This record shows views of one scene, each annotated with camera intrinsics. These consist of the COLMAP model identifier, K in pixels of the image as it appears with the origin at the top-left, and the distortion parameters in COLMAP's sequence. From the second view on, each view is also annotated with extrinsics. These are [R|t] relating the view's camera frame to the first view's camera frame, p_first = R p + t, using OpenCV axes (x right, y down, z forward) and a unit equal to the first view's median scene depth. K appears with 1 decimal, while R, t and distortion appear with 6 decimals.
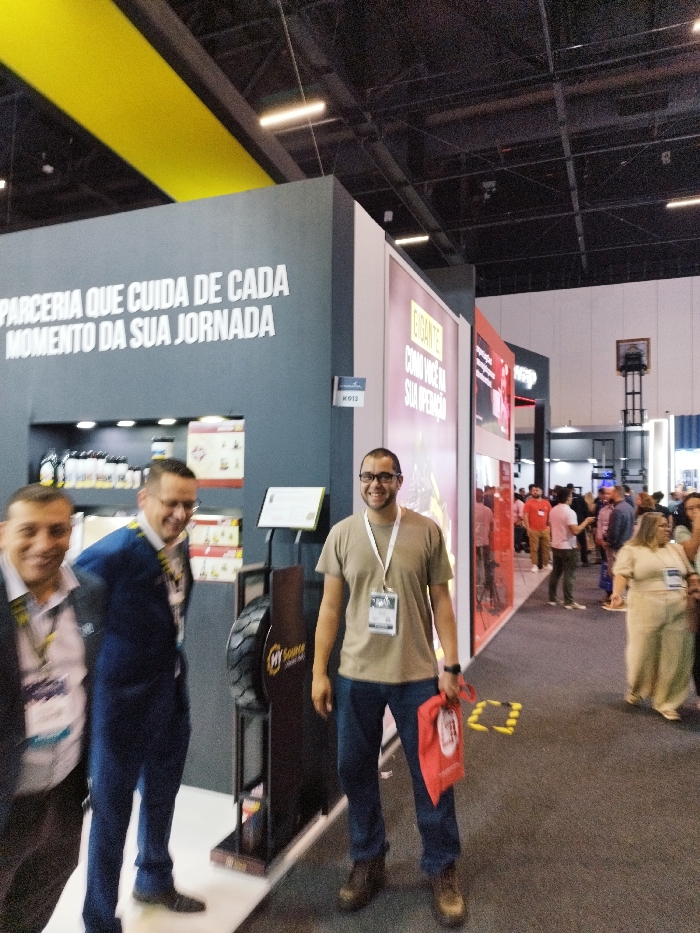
lens RADIAL K [[674.3, 0, 348.9], [0, 674.3, 467.3], [0, 0, 1]] dist [0.011944, -0.008140]
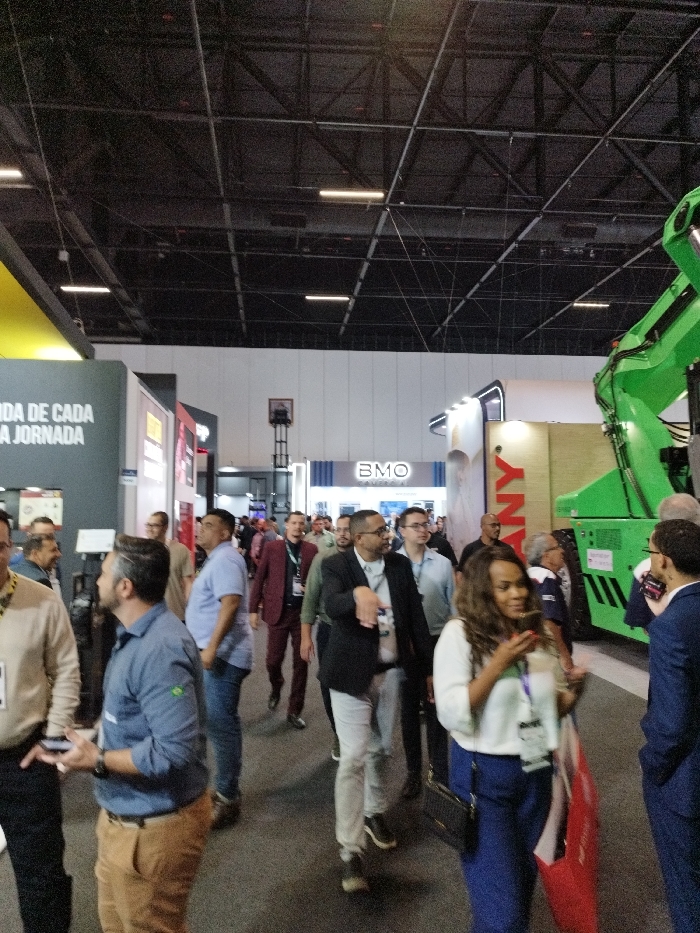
lens RADIAL K [[674.3, 0, 348.9], [0, 674.3, 467.3], [0, 0, 1]] dist [0.011944, -0.008140]
pose [[0.880510, 0.021817, 0.473525, -0.065346], [-0.002829, 0.999164, -0.040776, -0.012122], [-0.474019, 0.034564, 0.879836, -0.174697]]
